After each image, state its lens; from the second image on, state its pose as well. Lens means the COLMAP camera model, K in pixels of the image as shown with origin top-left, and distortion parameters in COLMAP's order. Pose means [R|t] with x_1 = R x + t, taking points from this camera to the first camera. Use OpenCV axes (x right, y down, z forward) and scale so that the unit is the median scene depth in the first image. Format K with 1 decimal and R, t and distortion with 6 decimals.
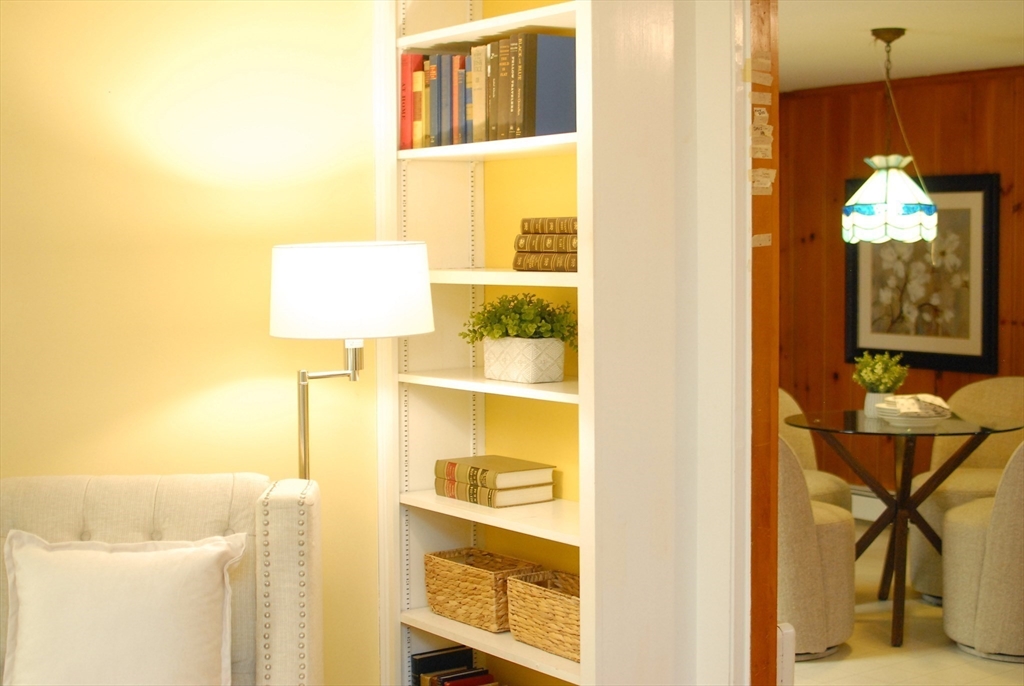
lens RADIAL K [[1475.0, 0, 513.6], [0, 1475.0, 342.4], [0, 0, 1]] dist [-0.160973, 0.000000]
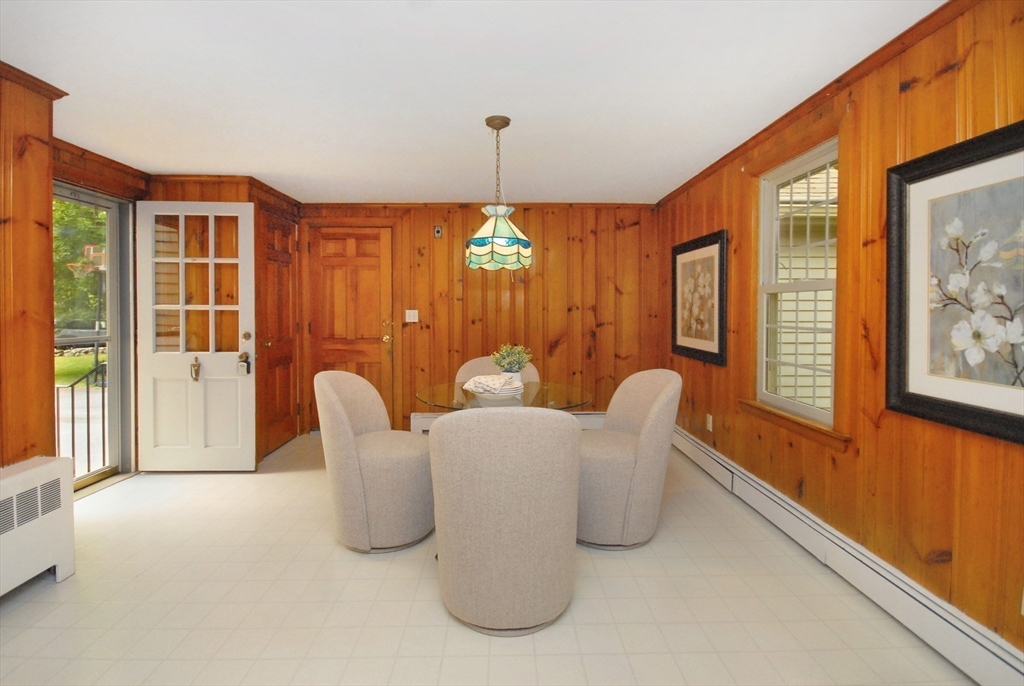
lens RADIAL K [[466.0, 0, 494.3], [0, 466.0, 313.6], [0, 0, 1]] dist [-0.009248, -0.000807]
pose [[0.829413, 0.017575, -0.558360, 0.406680], [-0.046062, 0.998253, -0.037001, -0.003546], [0.556734, 0.056409, 0.828773, 0.491012]]
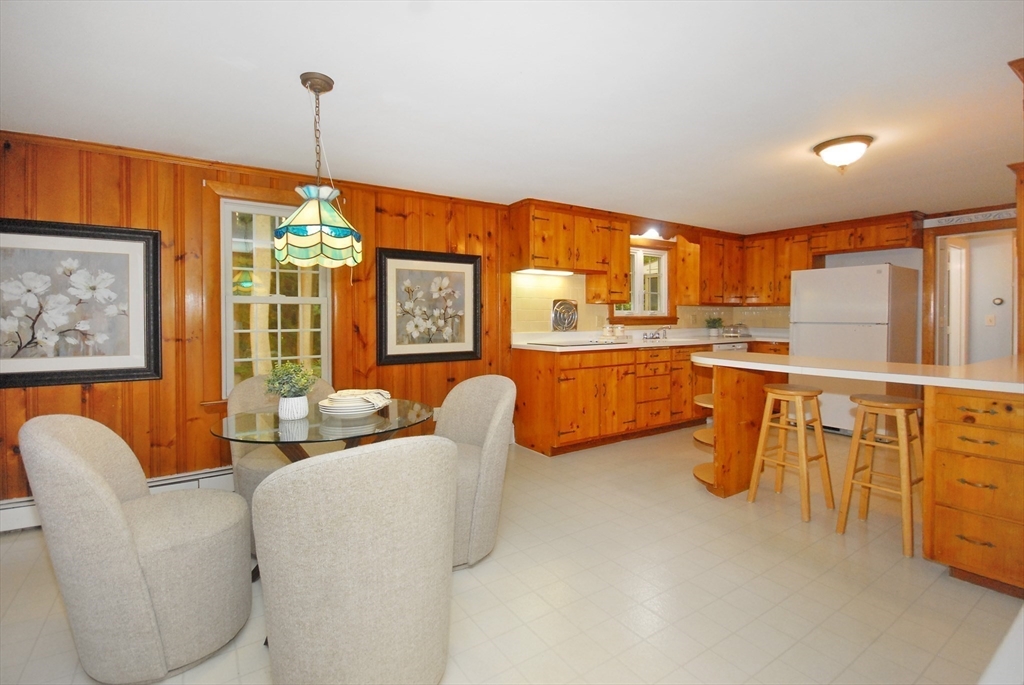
lens RADIAL K [[466.0, 0, 492.8], [0, 466.0, 317.8], [0, 0, 1]] dist [-0.009248, -0.000807]
pose [[0.046649, 0.011268, 0.998848, -0.086732], [0.068063, 0.997577, -0.014433, -0.007651], [-0.996590, 0.068658, 0.045769, 0.677704]]
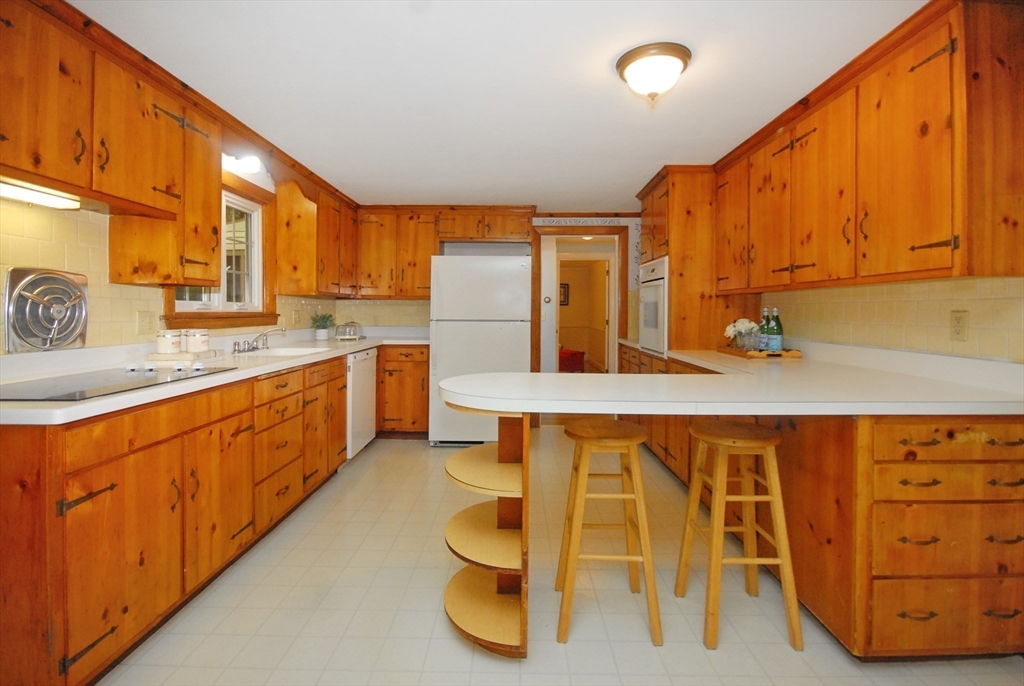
lens RADIAL K [[466.0, 0, 505.7], [0, 466.0, 317.2], [0, 0, 1]] dist [-0.009248, -0.000807]
pose [[-0.819731, 0.006158, 0.572715, 0.222216], [0.049220, 0.997000, 0.059729, -0.012369], [-0.570629, 0.077151, -0.817576, 0.672038]]
